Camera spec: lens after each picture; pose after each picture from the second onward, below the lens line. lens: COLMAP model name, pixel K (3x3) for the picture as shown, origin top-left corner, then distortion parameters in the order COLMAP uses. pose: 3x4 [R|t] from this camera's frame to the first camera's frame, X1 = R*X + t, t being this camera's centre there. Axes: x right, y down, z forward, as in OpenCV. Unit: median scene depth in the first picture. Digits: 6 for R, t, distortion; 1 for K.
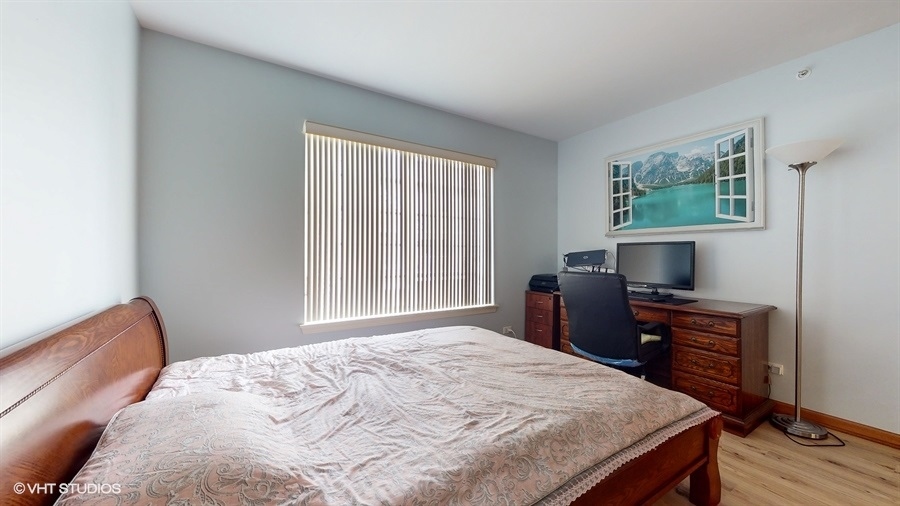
lens RADIAL K [[330.1, 0, 449.7], [0, 330.1, 250.9], [0, 0, 1]] dist [-0.003690, -0.000058]
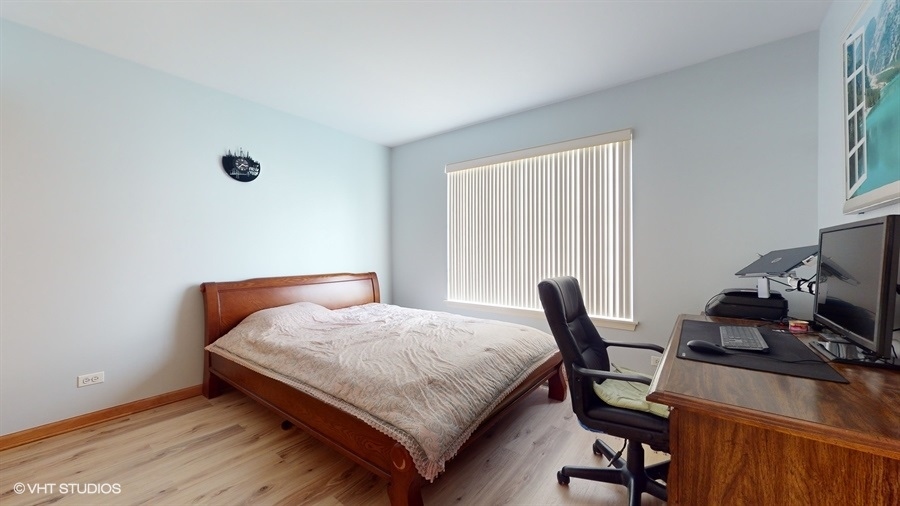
lens RADIAL K [[330.1, 0, 451.4], [0, 330.1, 254.2], [0, 0, 1]] dist [-0.003690, -0.000058]
pose [[0.349363, -0.000234, -0.936987, 0.779515], [0.008720, 0.999957, 0.003002, 0.005872], [0.936947, -0.009219, 0.349350, 0.392123]]
